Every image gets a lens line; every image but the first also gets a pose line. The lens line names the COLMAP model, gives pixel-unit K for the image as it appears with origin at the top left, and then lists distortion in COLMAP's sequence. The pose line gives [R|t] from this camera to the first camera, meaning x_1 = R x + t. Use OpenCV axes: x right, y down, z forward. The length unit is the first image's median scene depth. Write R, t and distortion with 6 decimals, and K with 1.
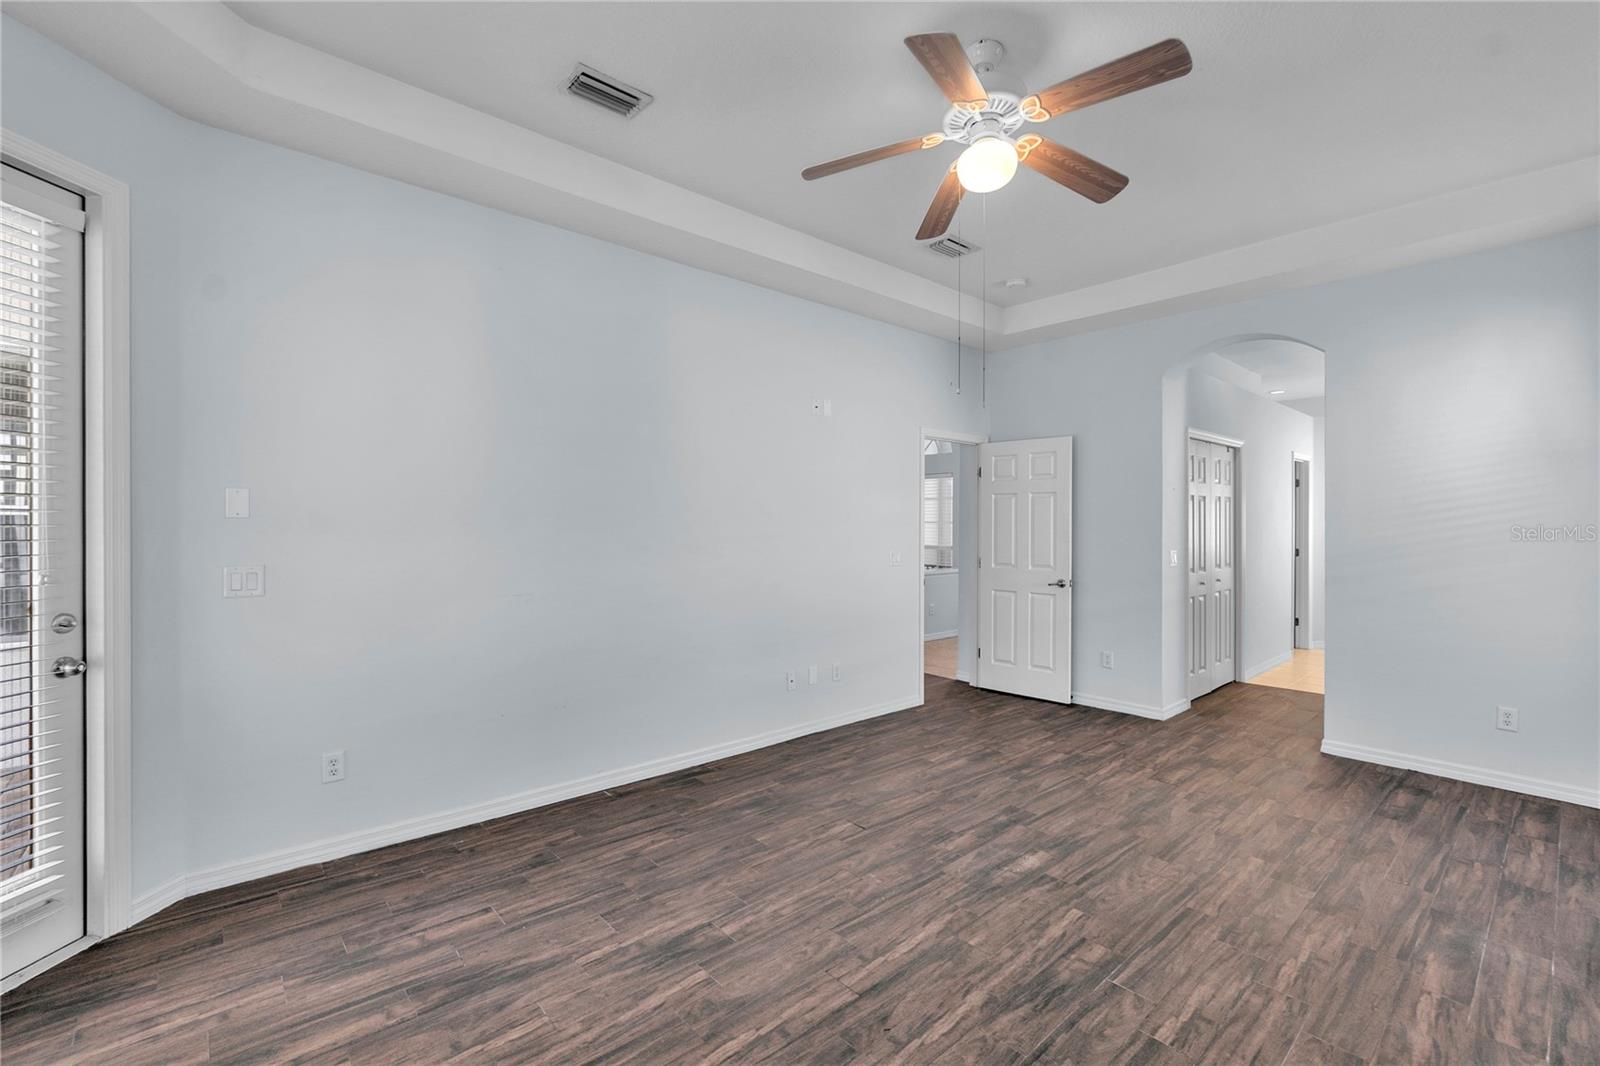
lens RADIAL K [[702.9, 0, 790.4], [0, 702.9, 519.0], [0, 0, 1]] dist [-0.003063, -0.000239]
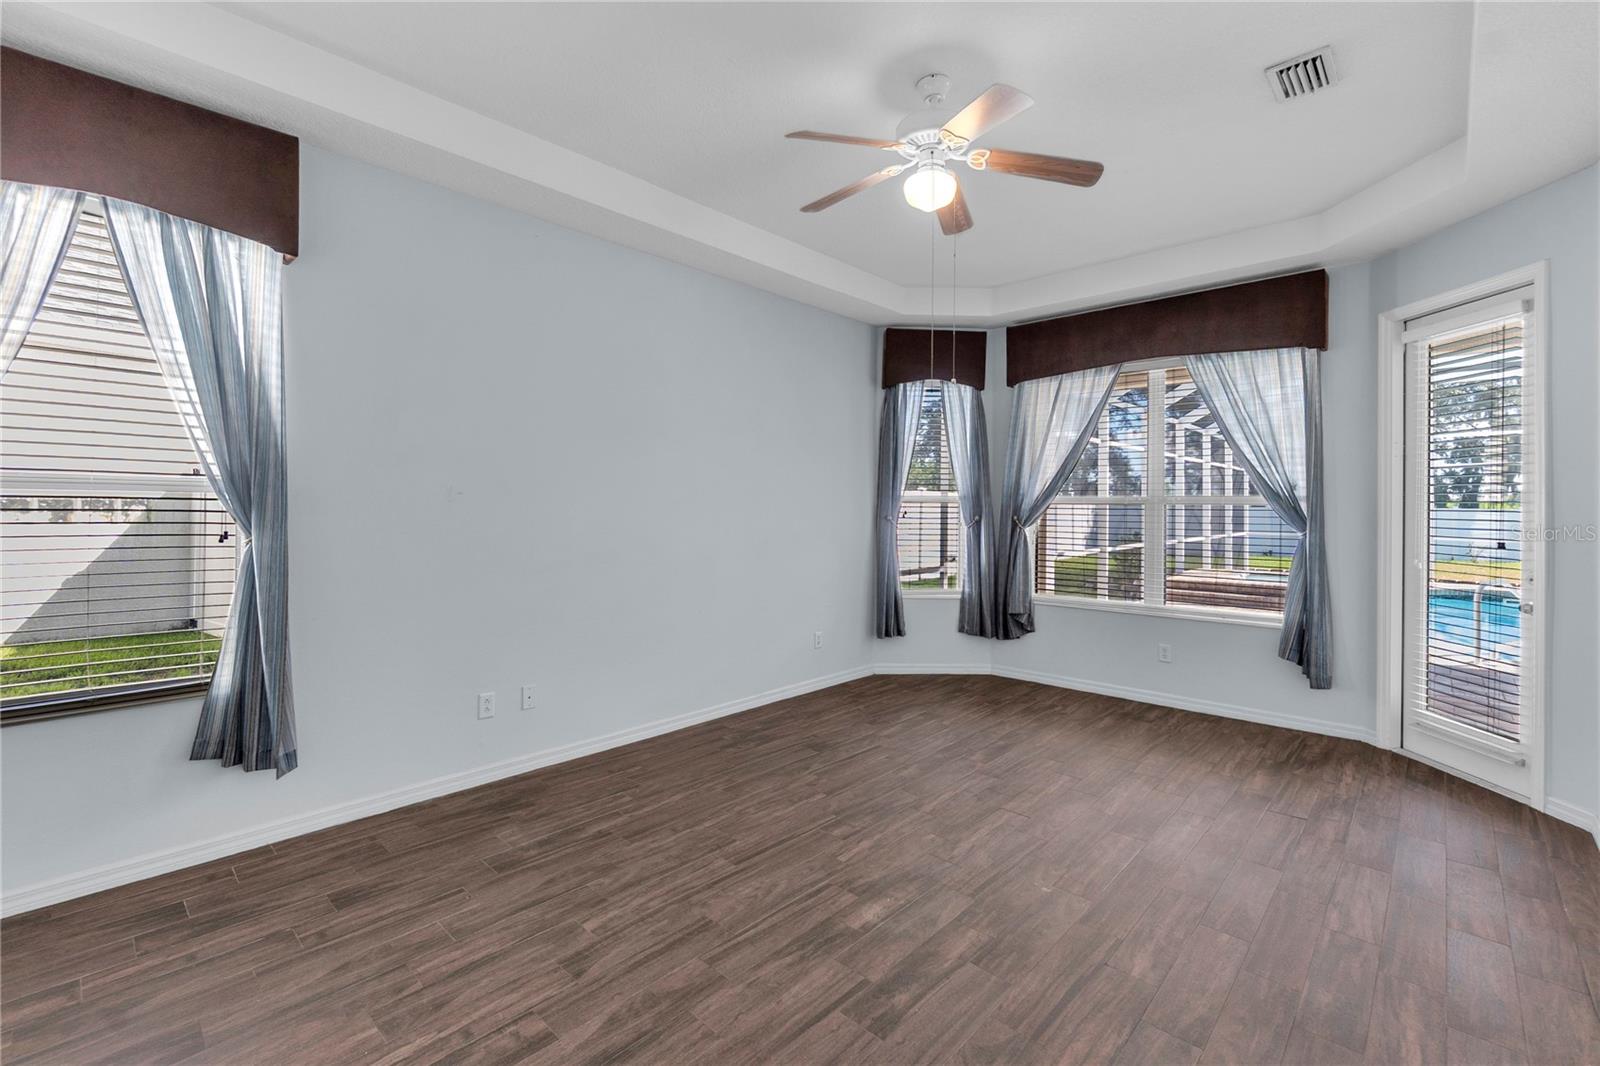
lens RADIAL K [[702.9, 0, 805.7], [0, 702.9, 516.8], [0, 0, 1]] dist [-0.003063, -0.000239]
pose [[-0.992229, -0.008771, -0.124112, 0.550336], [-0.009669, 0.999931, 0.006633, 0.021647], [0.124045, 0.007782, -0.992246, 1.889316]]
